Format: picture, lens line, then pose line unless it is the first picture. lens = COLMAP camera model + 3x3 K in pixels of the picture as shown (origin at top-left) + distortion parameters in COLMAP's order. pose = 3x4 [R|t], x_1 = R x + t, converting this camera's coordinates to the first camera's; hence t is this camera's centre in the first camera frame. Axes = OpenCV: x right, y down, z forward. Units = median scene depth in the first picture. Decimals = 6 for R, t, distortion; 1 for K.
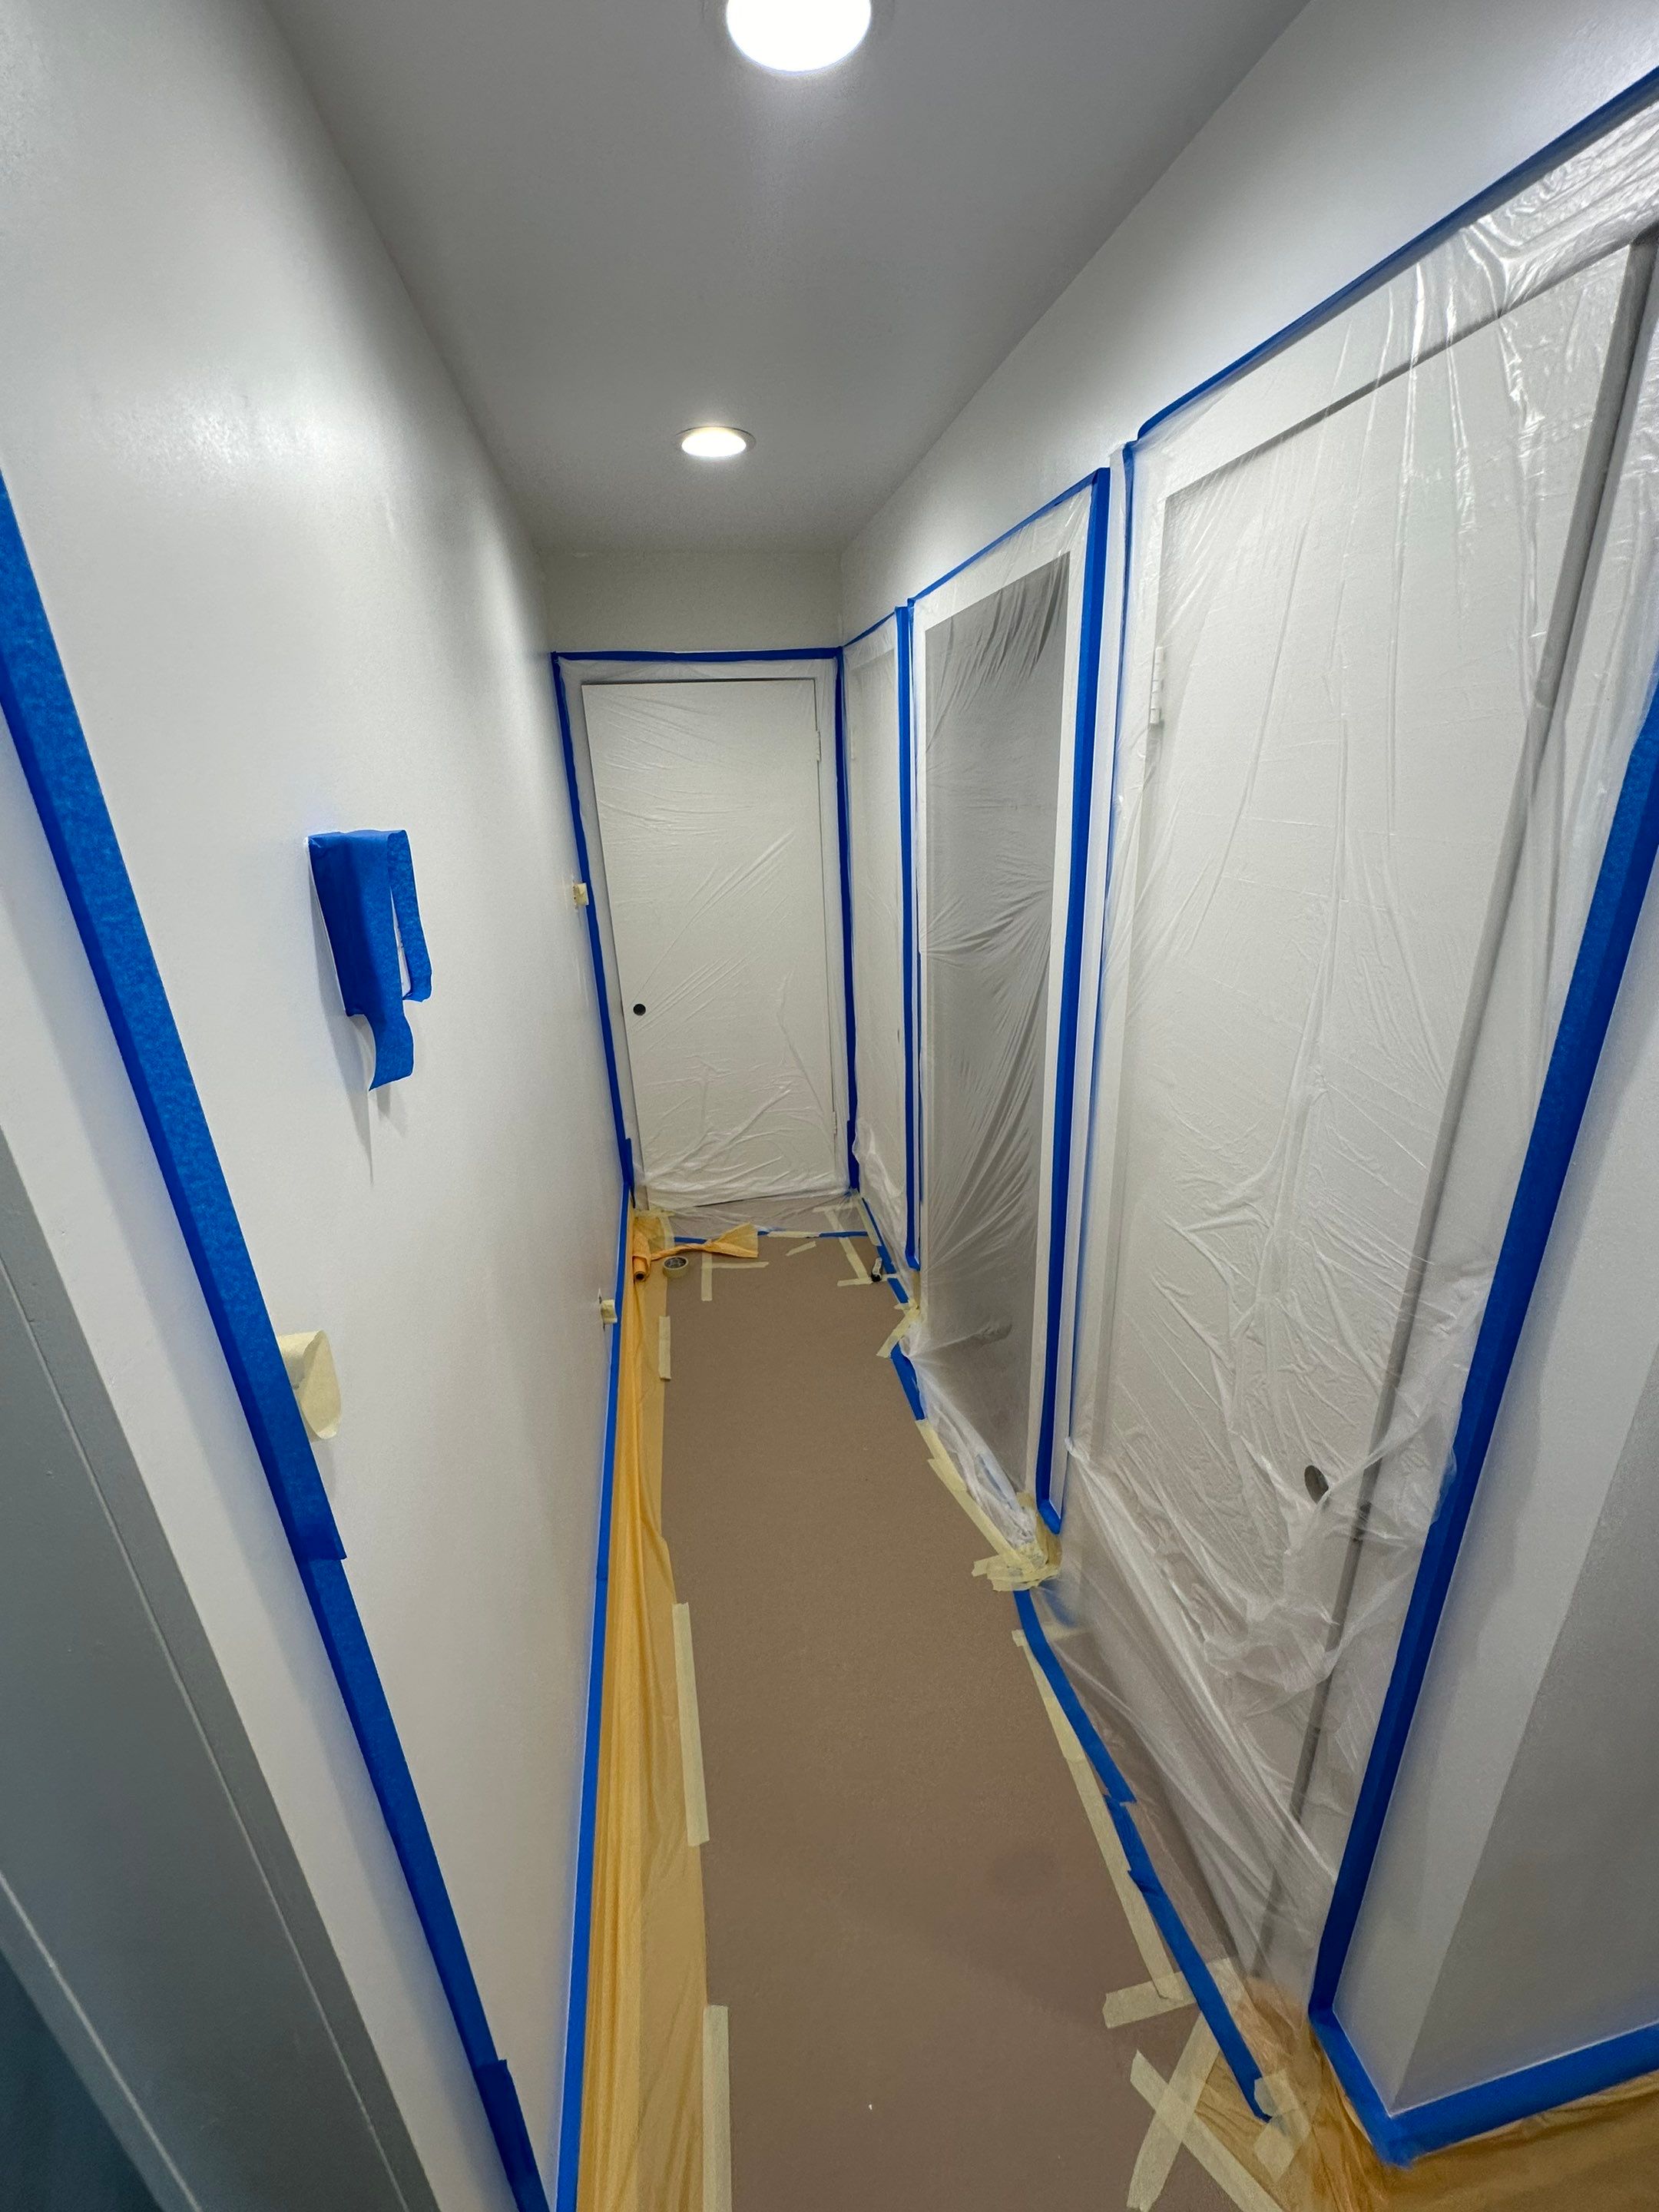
lens RADIAL K [[884.2, 0, 830.1], [0, 884.2, 1105.6], [0, 0, 1]] dist [-0.000651, 0.000101]
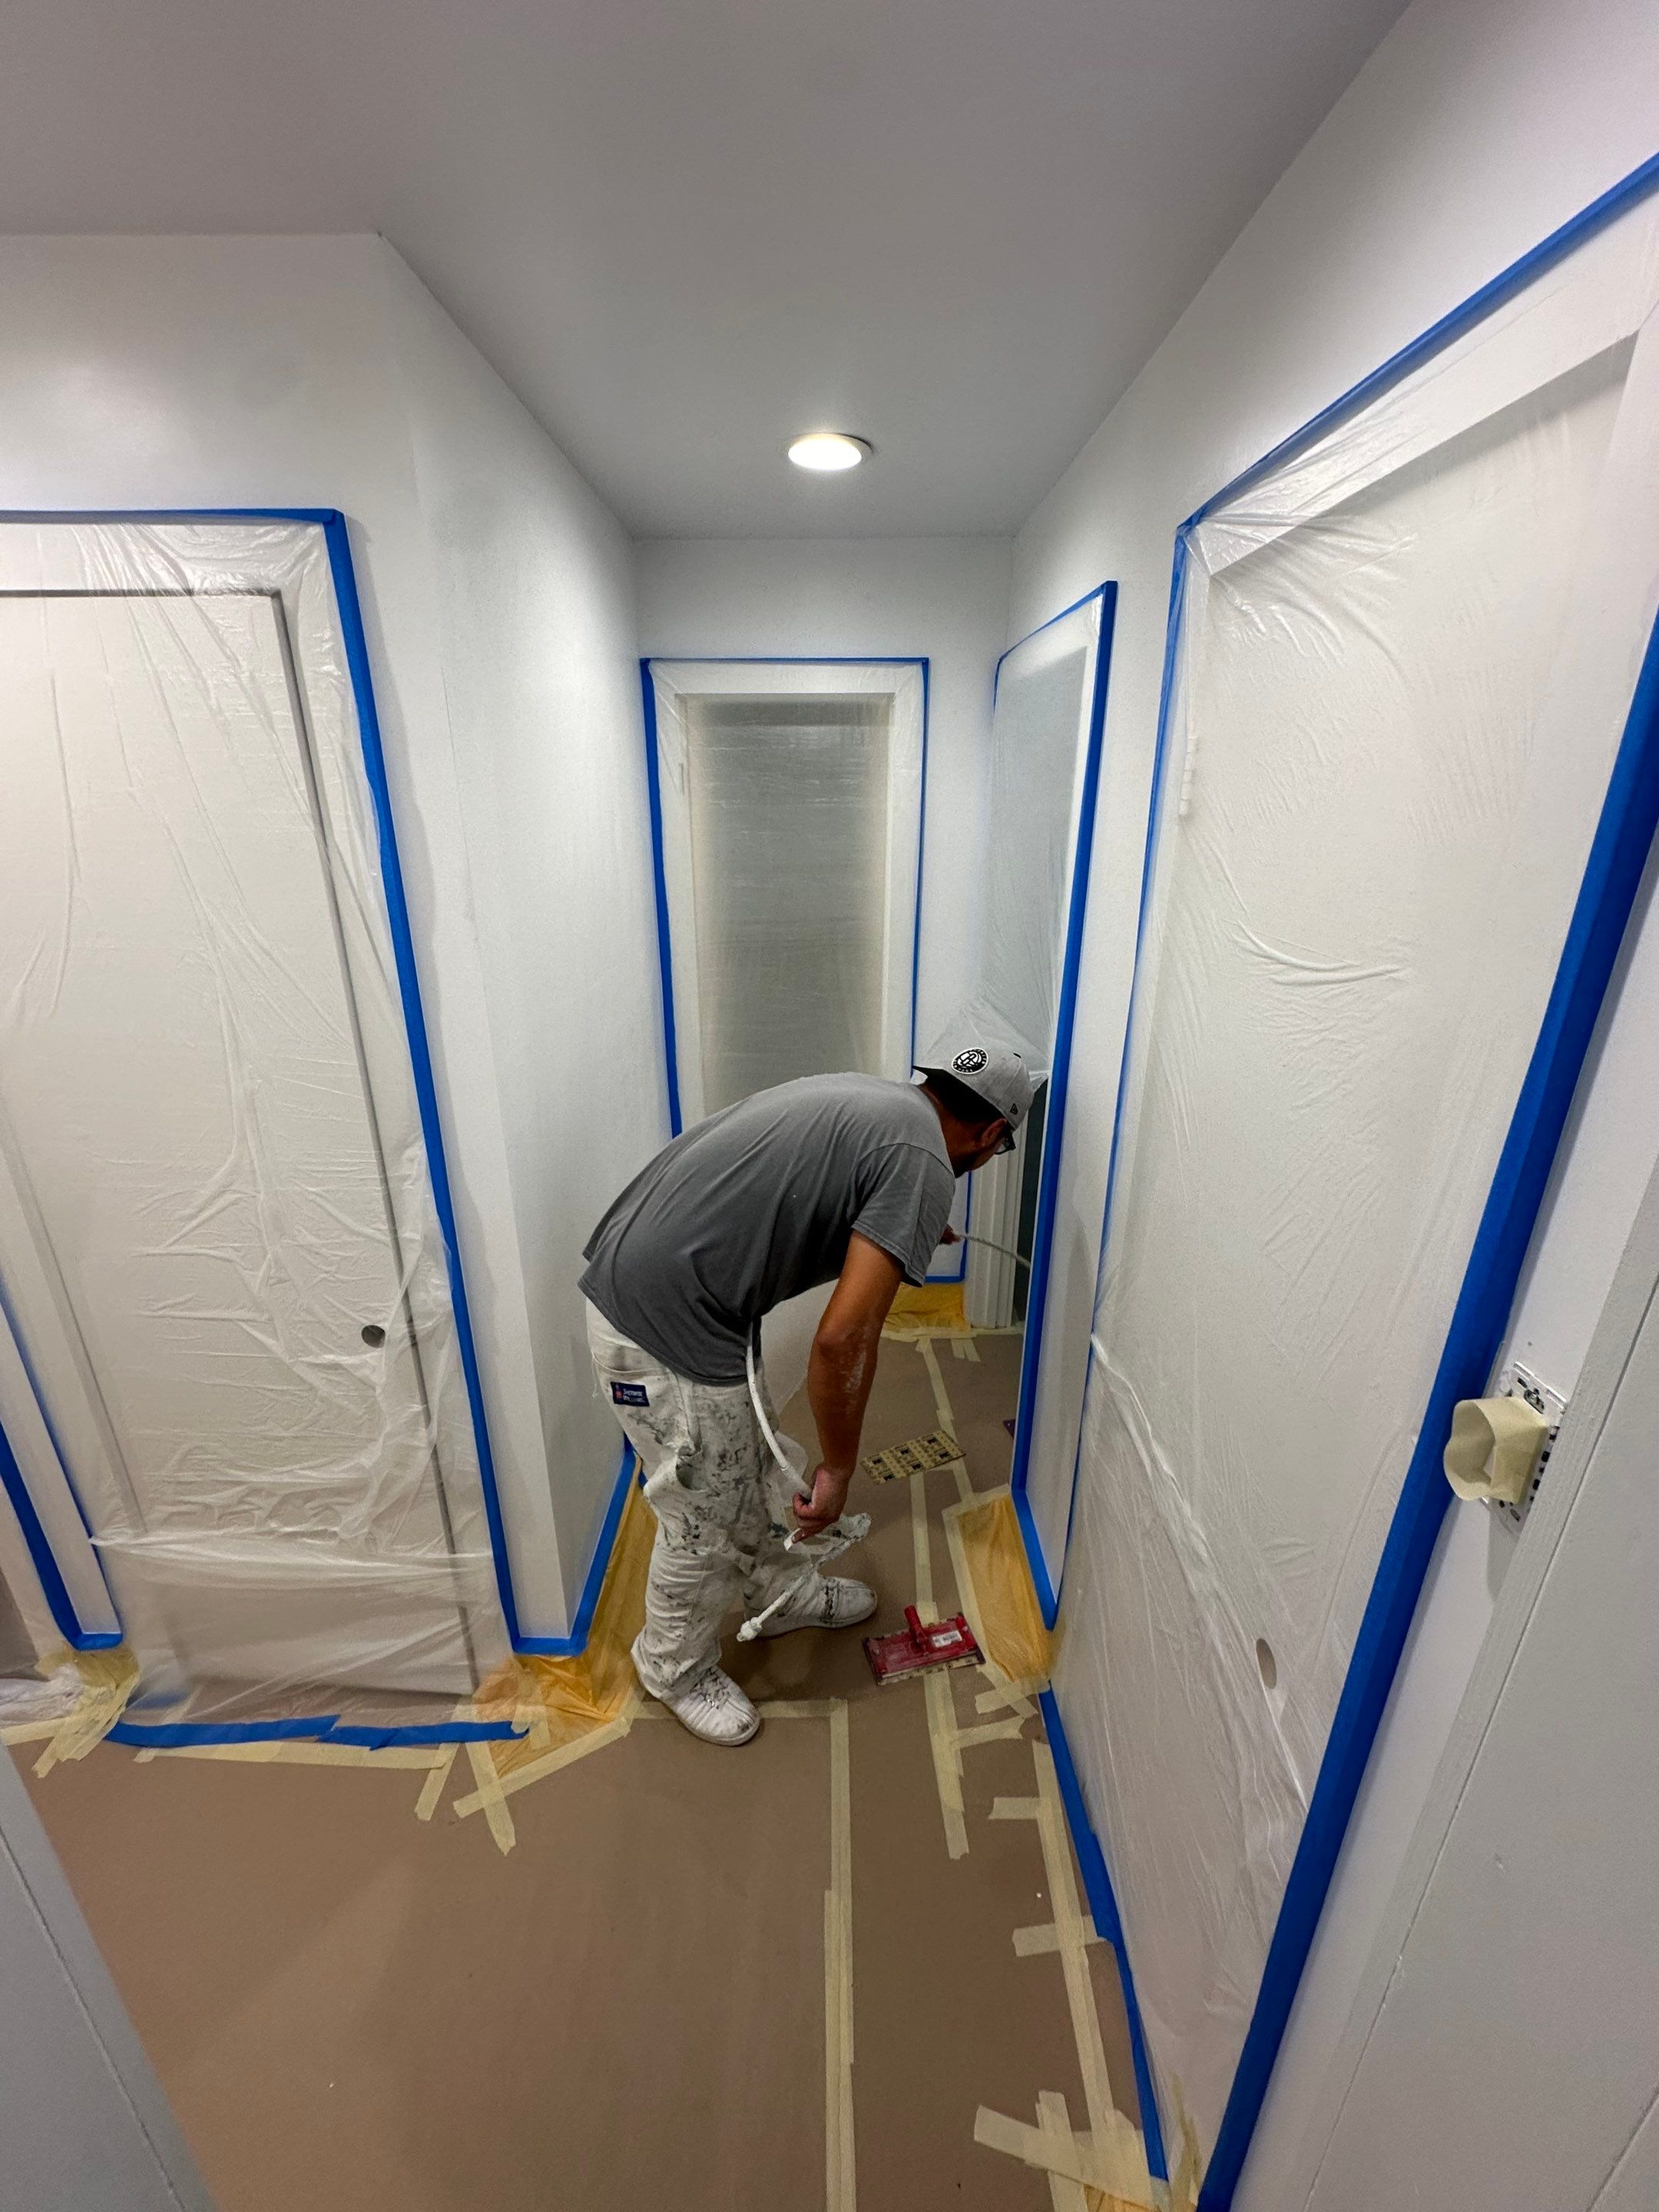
lens RADIAL K [[884.2, 0, 824.6], [0, 884.2, 1104.4], [0, 0, 1]] dist [-0.000651, 0.000101]
pose [[0.204173, -0.299810, 0.931895, -0.473574], [0.334295, 0.916075, 0.221479, 0.004490], [-0.920087, 0.266308, 0.287263, -0.177708]]
